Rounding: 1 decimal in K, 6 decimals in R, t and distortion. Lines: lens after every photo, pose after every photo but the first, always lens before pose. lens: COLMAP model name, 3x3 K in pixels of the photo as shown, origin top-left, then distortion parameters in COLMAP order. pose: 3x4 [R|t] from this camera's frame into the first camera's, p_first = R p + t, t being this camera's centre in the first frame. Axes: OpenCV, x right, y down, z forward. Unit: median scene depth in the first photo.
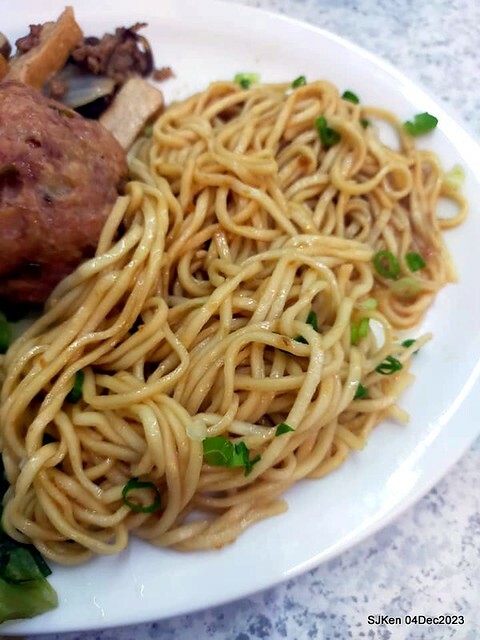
lens RADIAL K [[521.2, 0, 240.0], [0, 521.2, 320.0], [0, 0, 1]] dist [-0.006910, -0.008362]
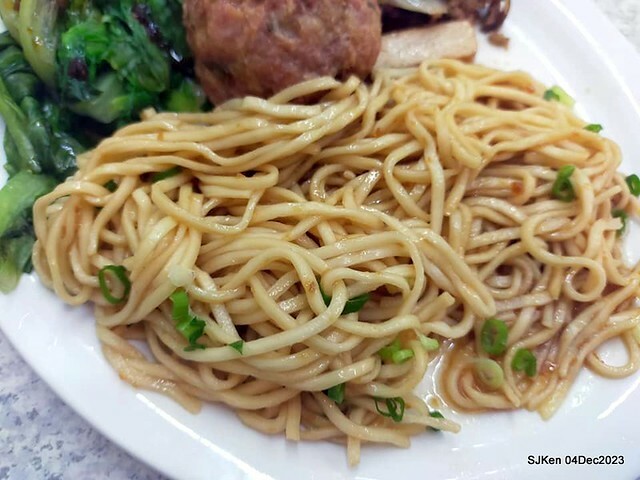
lens RADIAL K [[521.2, 0, 320.0], [0, 521.2, 240.0], [0, 0, 1]] dist [-0.006910, -0.008362]
pose [[0.629353, 0.701712, -0.333938, 0.314447], [-0.722262, 0.686755, 0.081890, -0.089826], [0.286797, 0.189653, 0.939031, 0.116782]]
